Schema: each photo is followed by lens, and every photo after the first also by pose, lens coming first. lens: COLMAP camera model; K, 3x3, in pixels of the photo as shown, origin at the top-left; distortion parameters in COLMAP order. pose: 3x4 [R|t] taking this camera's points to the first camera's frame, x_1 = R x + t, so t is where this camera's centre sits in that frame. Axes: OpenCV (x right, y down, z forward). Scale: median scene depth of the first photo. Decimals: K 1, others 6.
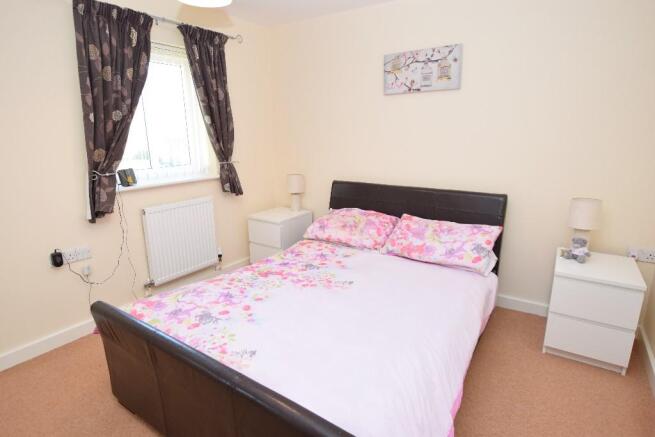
lens RADIAL K [[360.0, 0, 327.5], [0, 360.0, 218.5], [0, 0, 1]] dist [-0.013657, 0.000119]
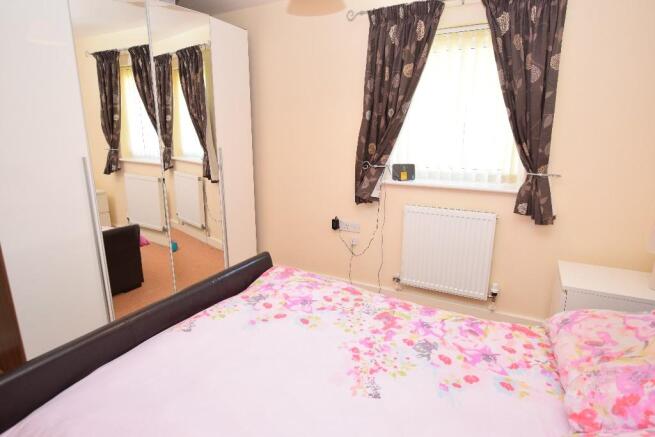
lens RADIAL K [[360.0, 0, 327.5], [0, 360.0, 218.5], [0, 0, 1]] dist [-0.013657, 0.000119]
pose [[0.093617, 0.242198, -0.965700, 0.487729], [-0.236370, 0.947634, 0.214753, -0.172484], [0.967143, 0.208158, 0.145963, 0.718174]]
